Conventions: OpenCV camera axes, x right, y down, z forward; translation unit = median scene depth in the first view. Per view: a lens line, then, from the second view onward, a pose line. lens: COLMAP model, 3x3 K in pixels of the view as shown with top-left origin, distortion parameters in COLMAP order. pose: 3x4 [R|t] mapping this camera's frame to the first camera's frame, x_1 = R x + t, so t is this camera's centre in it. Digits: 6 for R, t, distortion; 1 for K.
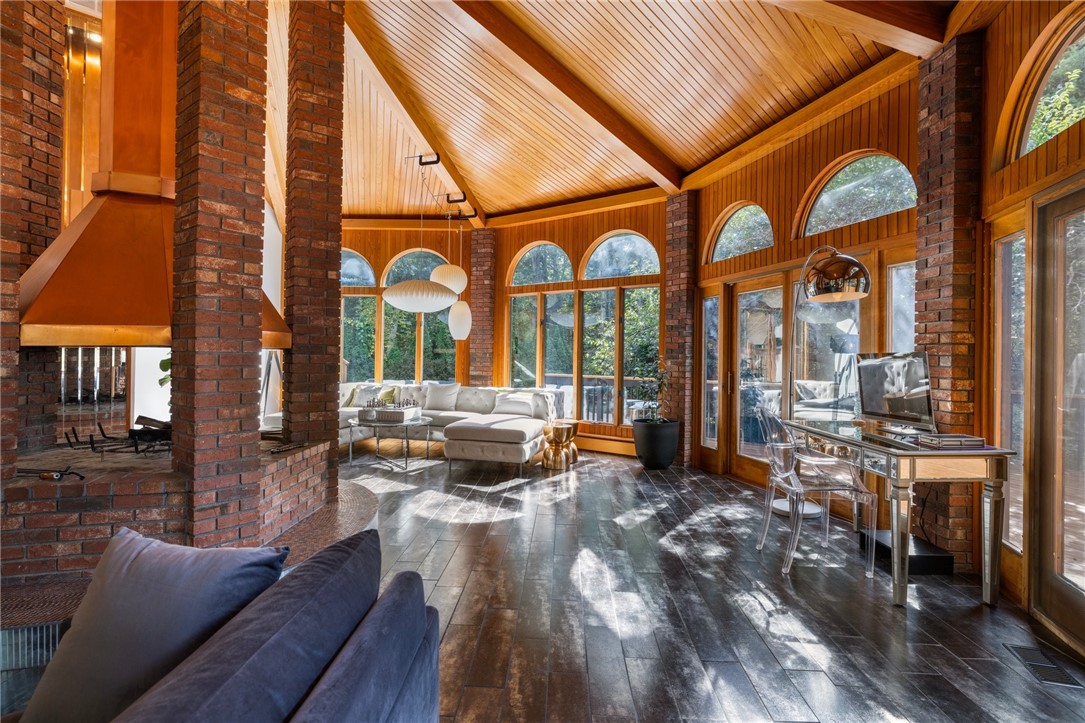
lens RADIAL K [[543.2, 0, 539.9], [0, 543.2, 344.5], [0, 0, 1]] dist [-0.017802, -0.000229]
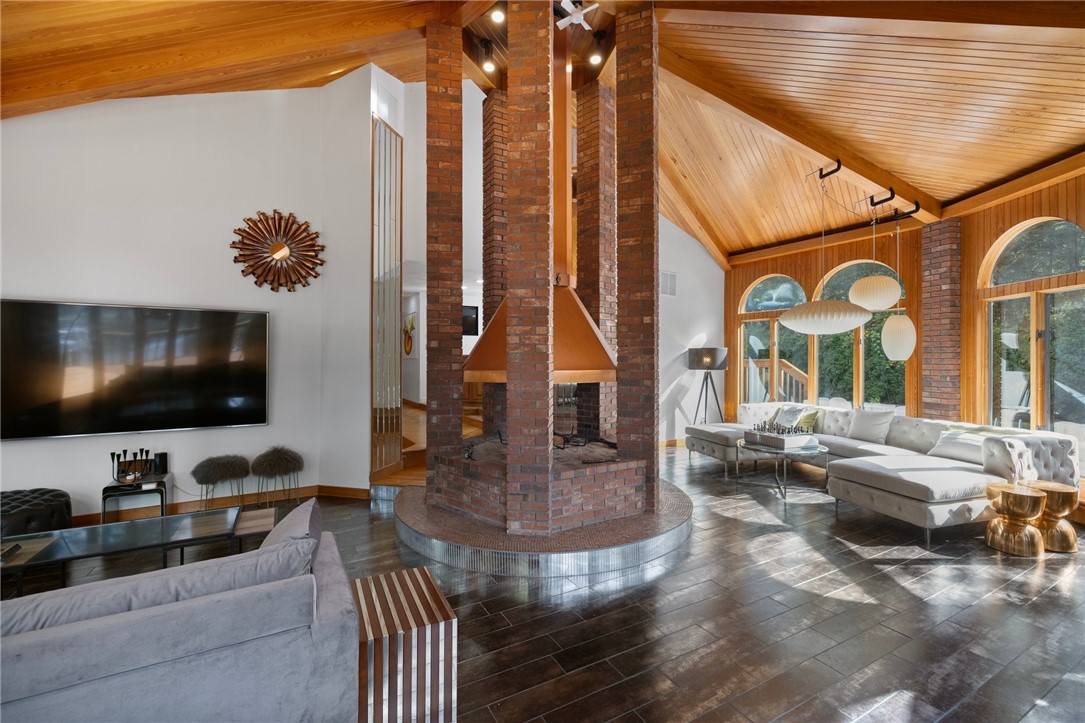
lens RADIAL K [[460.6, 0, 536.2], [0, 460.6, 345.3], [0, 0, 1]] dist [-0.001460, -0.000271]
pose [[0.504712, -0.035068, -0.862575, 0.215458], [0.023246, 0.999364, -0.027028, -0.029830], [0.862975, -0.006410, 0.505207, 0.163276]]
